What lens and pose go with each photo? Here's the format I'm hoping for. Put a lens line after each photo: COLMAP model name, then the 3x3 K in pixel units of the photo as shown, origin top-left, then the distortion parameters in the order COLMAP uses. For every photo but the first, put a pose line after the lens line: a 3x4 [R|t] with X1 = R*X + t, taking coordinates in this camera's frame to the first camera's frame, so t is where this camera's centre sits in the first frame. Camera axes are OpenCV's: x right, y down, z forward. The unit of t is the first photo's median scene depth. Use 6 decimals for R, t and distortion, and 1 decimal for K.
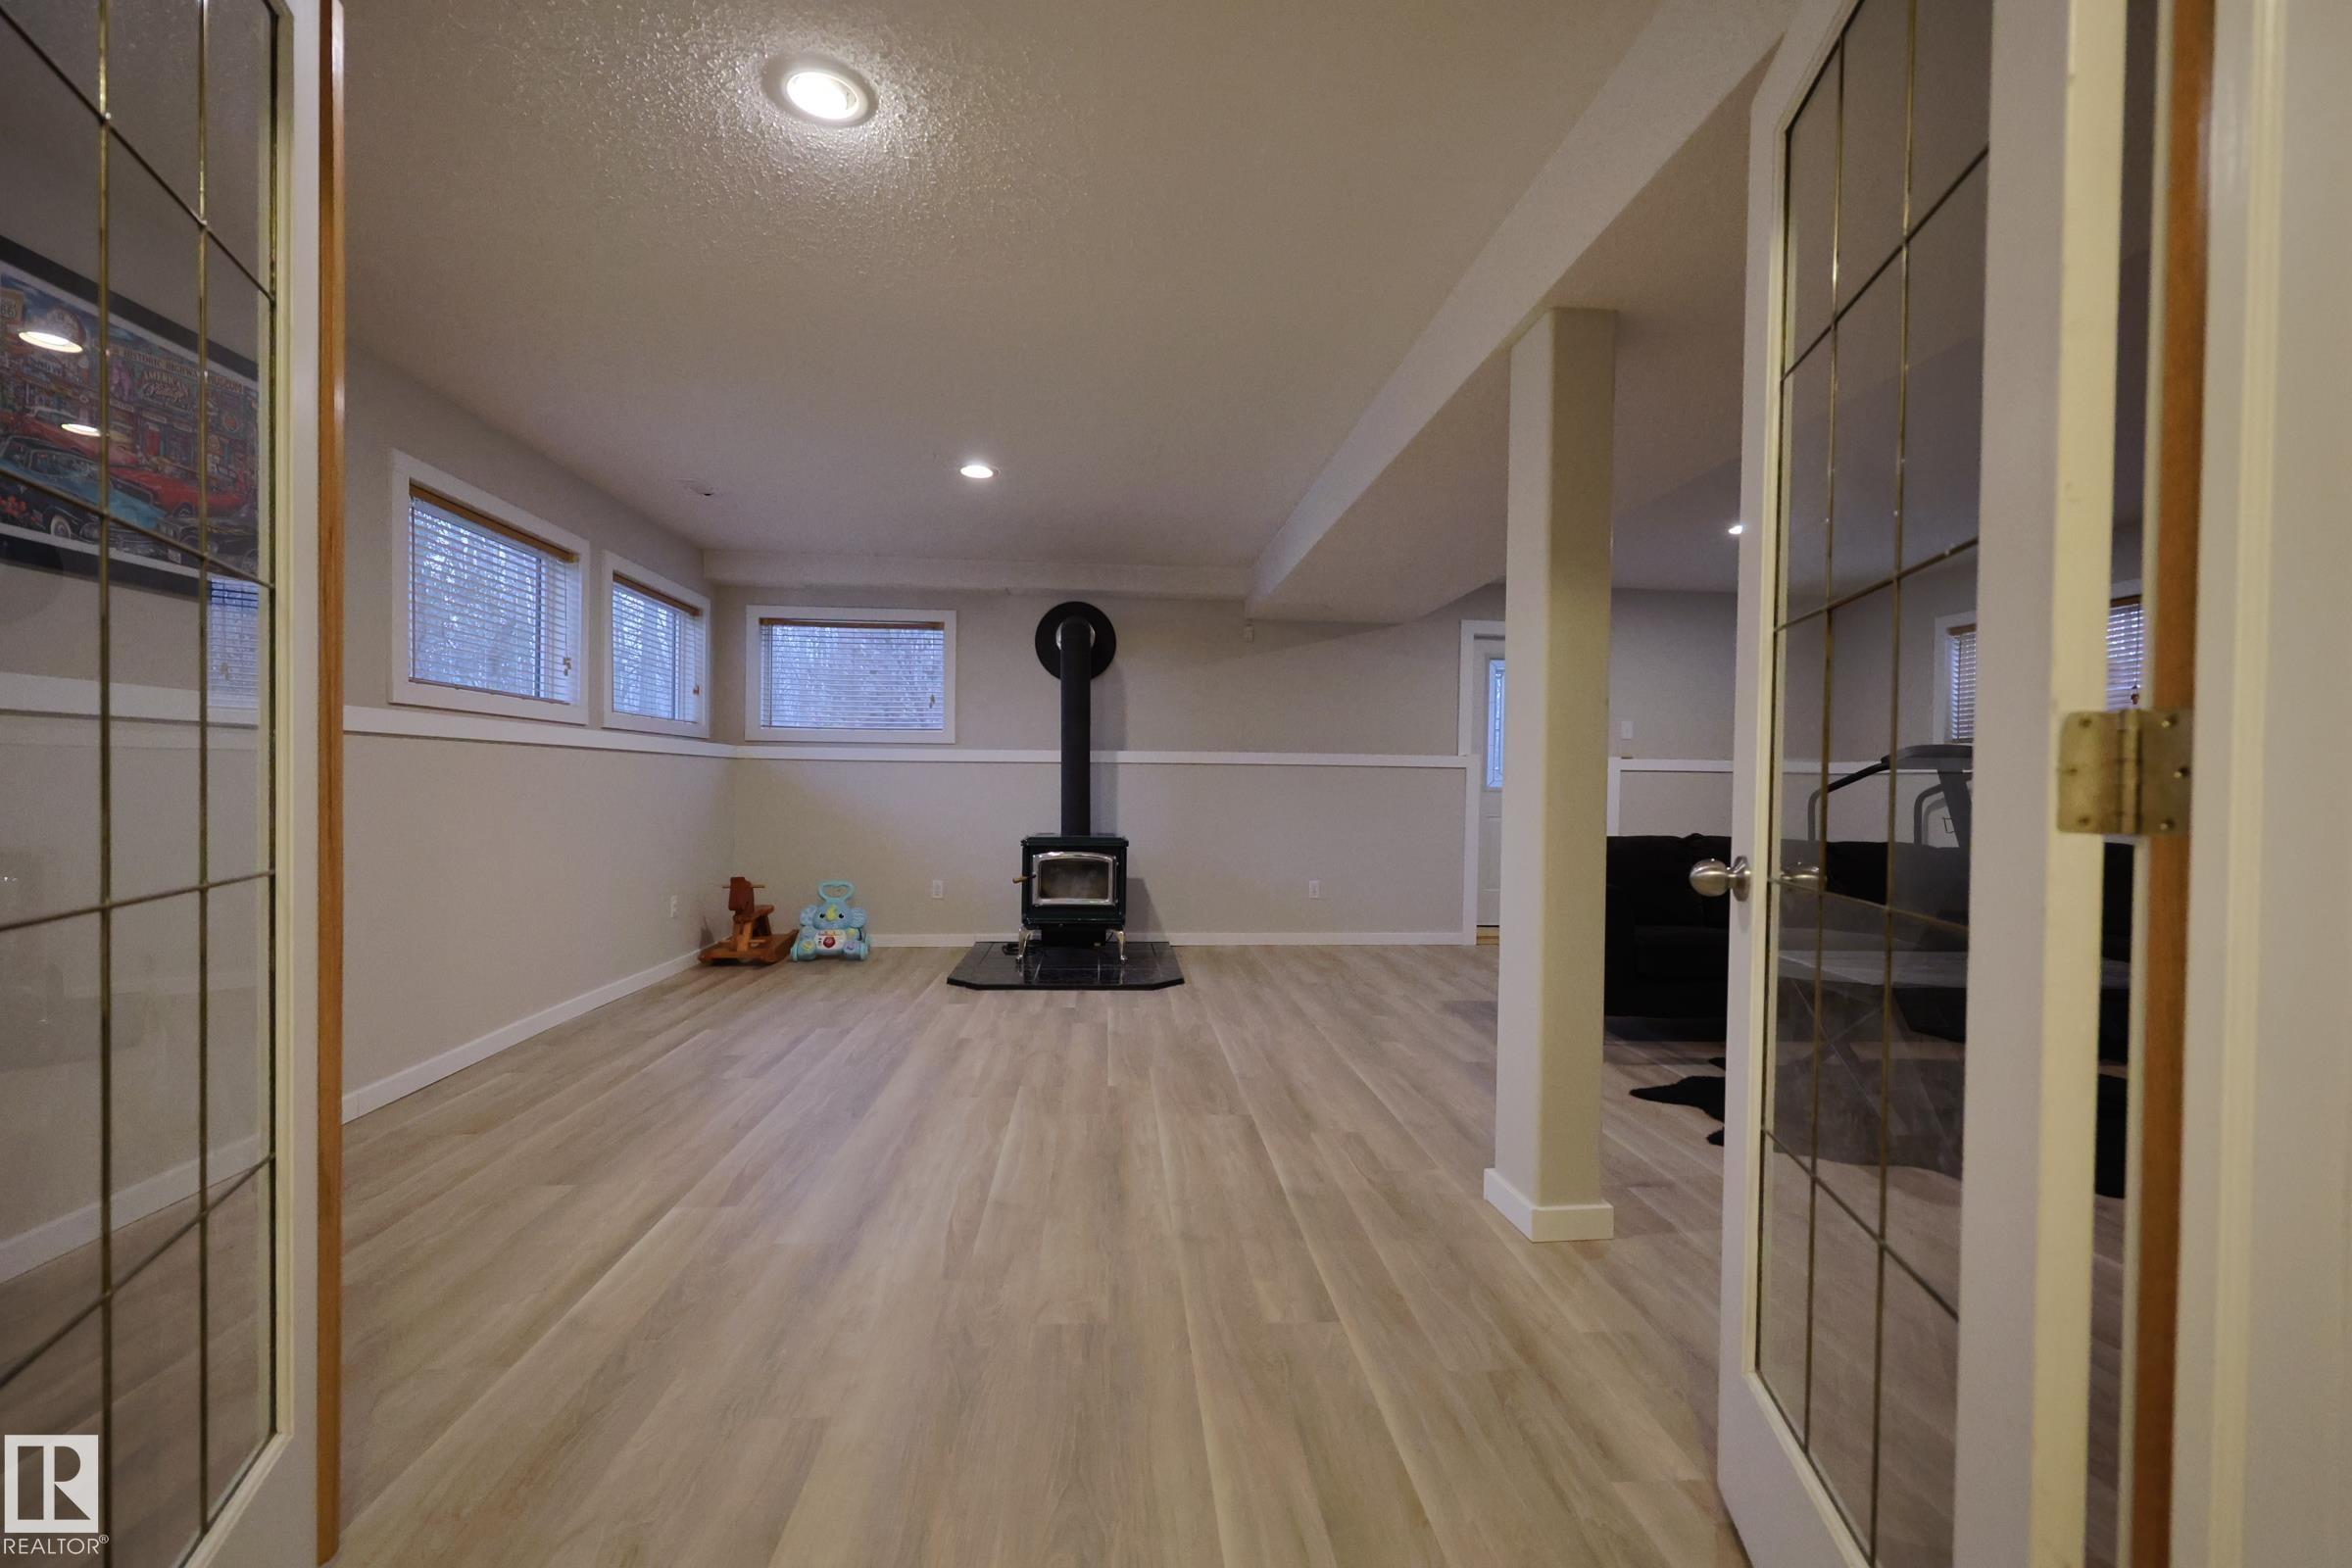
lens RADIAL K [[1006.0, 0, 1178.9], [0, 1006.0, 802.9], [0, 0, 1]] dist [-0.001687, -0.000368]
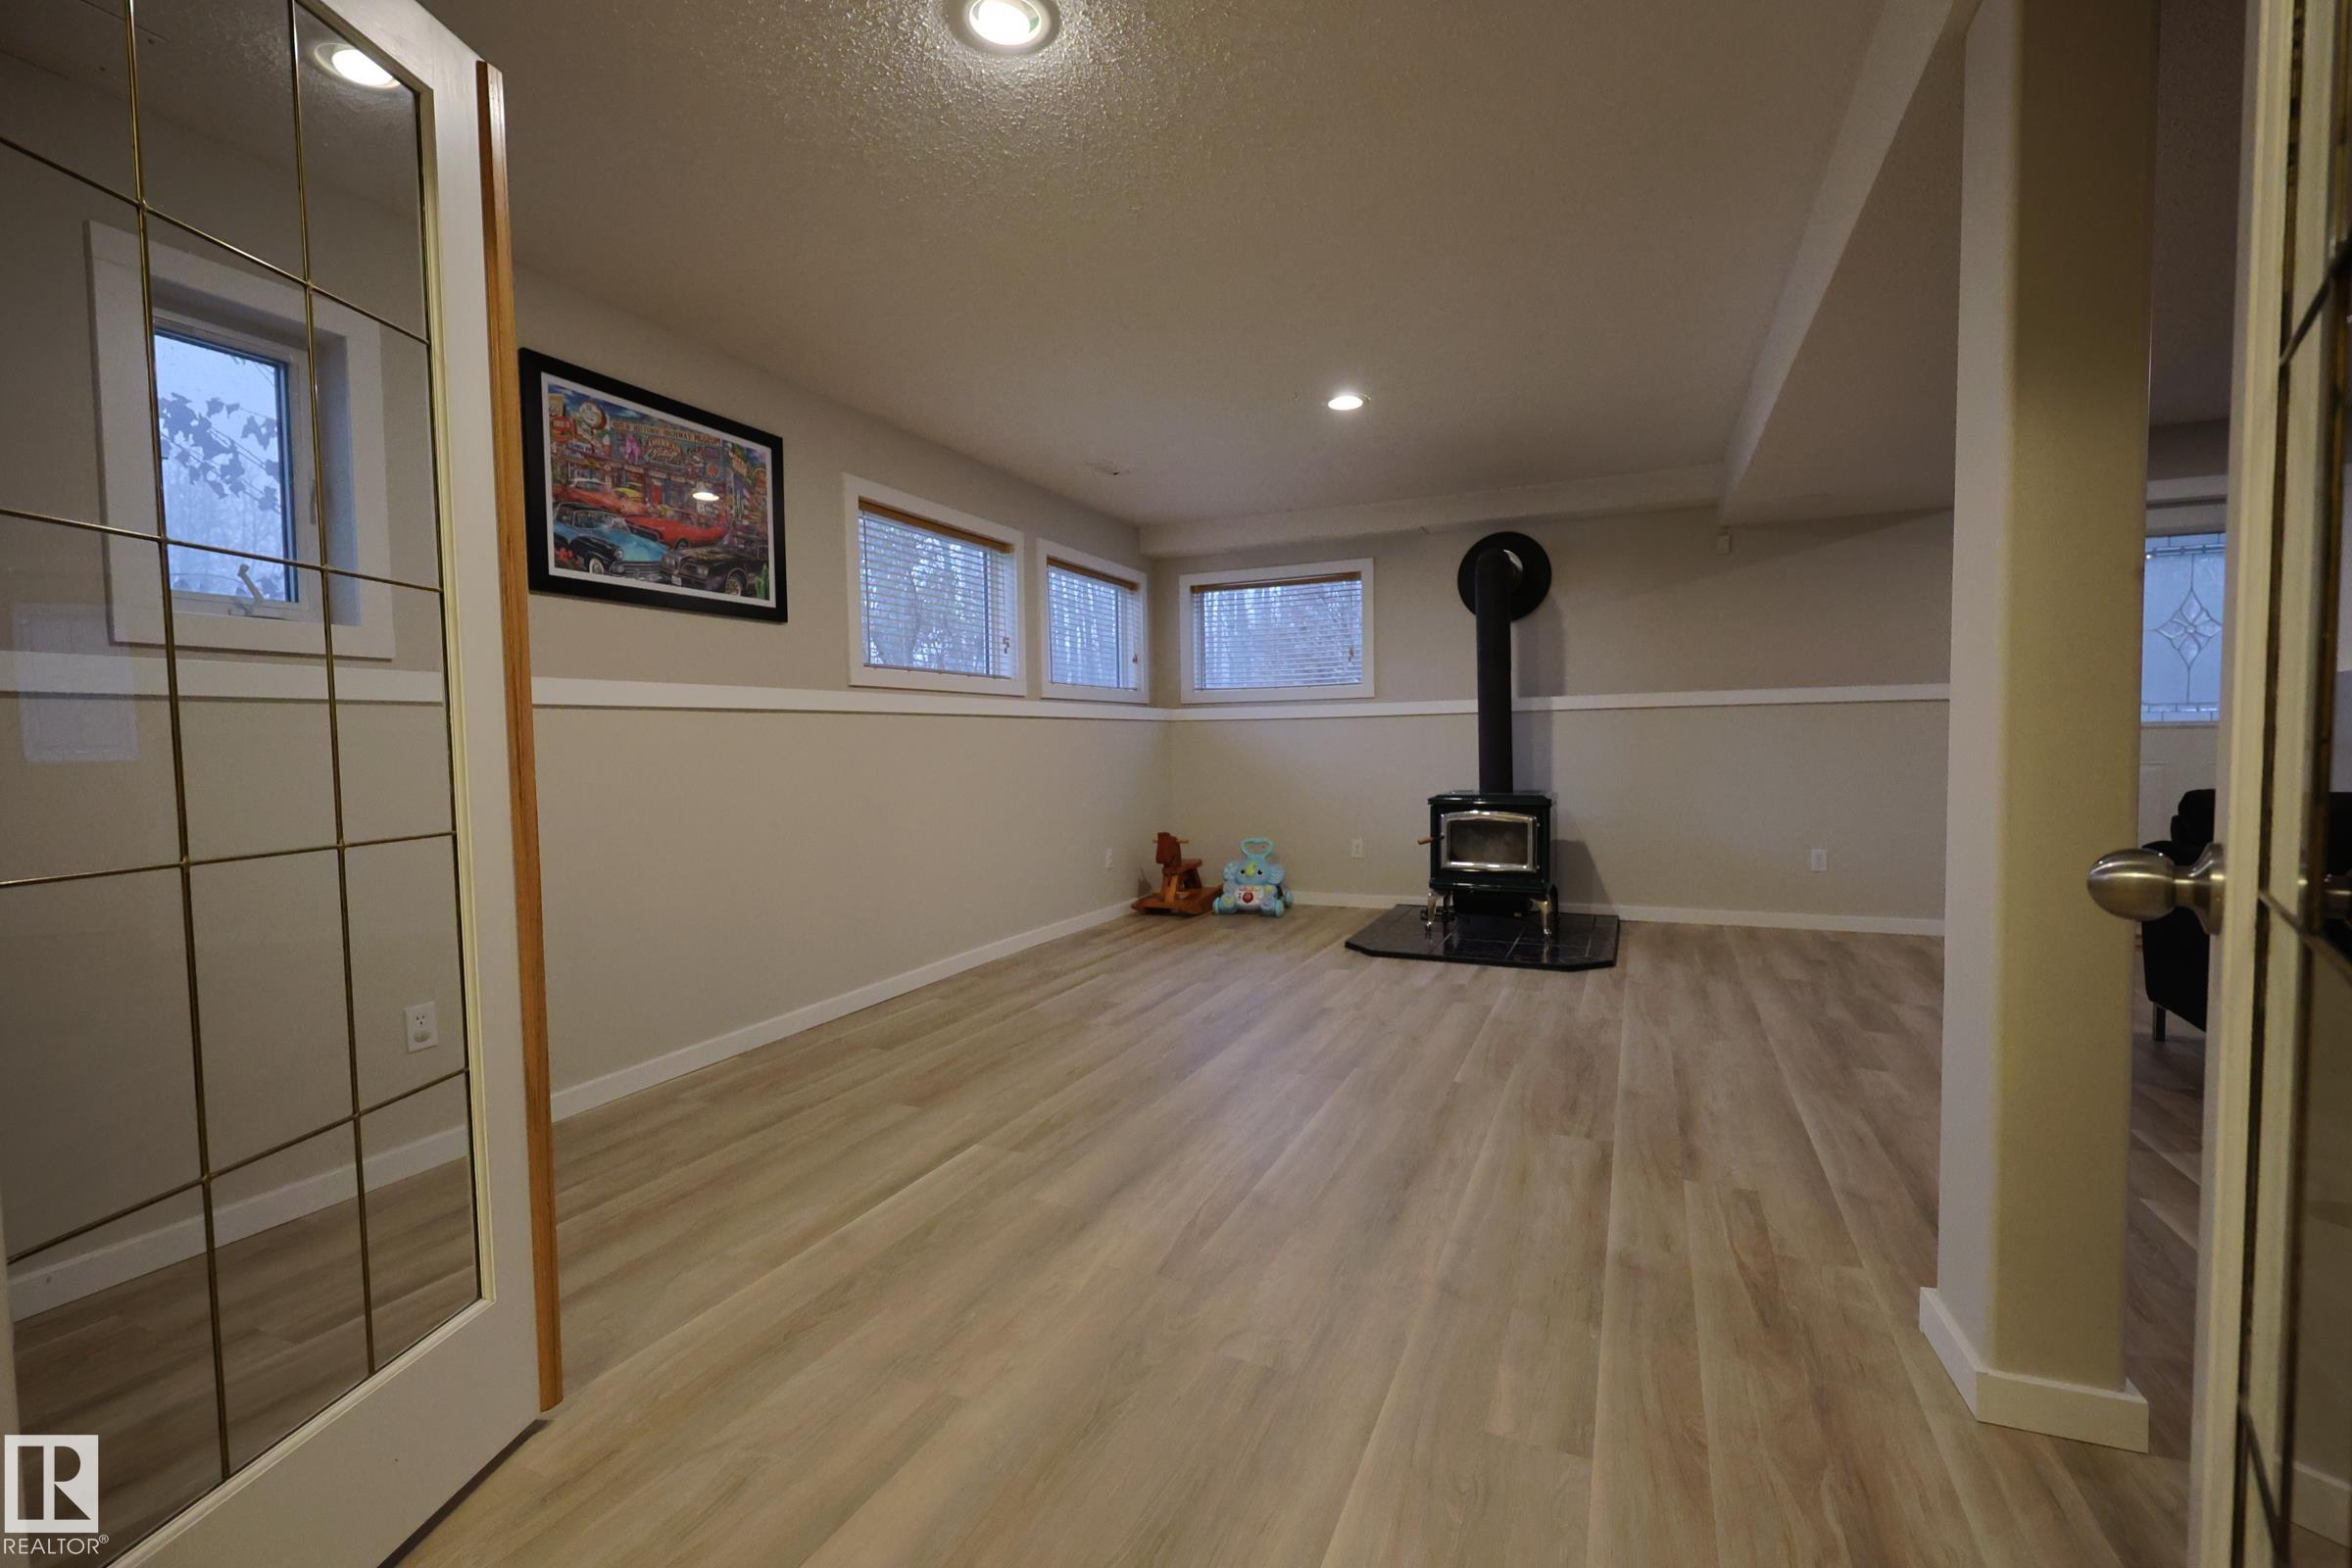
lens RADIAL K [[1002.3, 0, 1178.0], [0, 1002.3, 791.7], [0, 0, 1]] dist [-0.001531, 0.000134]
pose [[0.874237, -0.002680, -0.485493, 0.096613], [0.018614, 0.999435, 0.028001, 0.001074], [0.485143, -0.033517, 0.873792, 0.088538]]
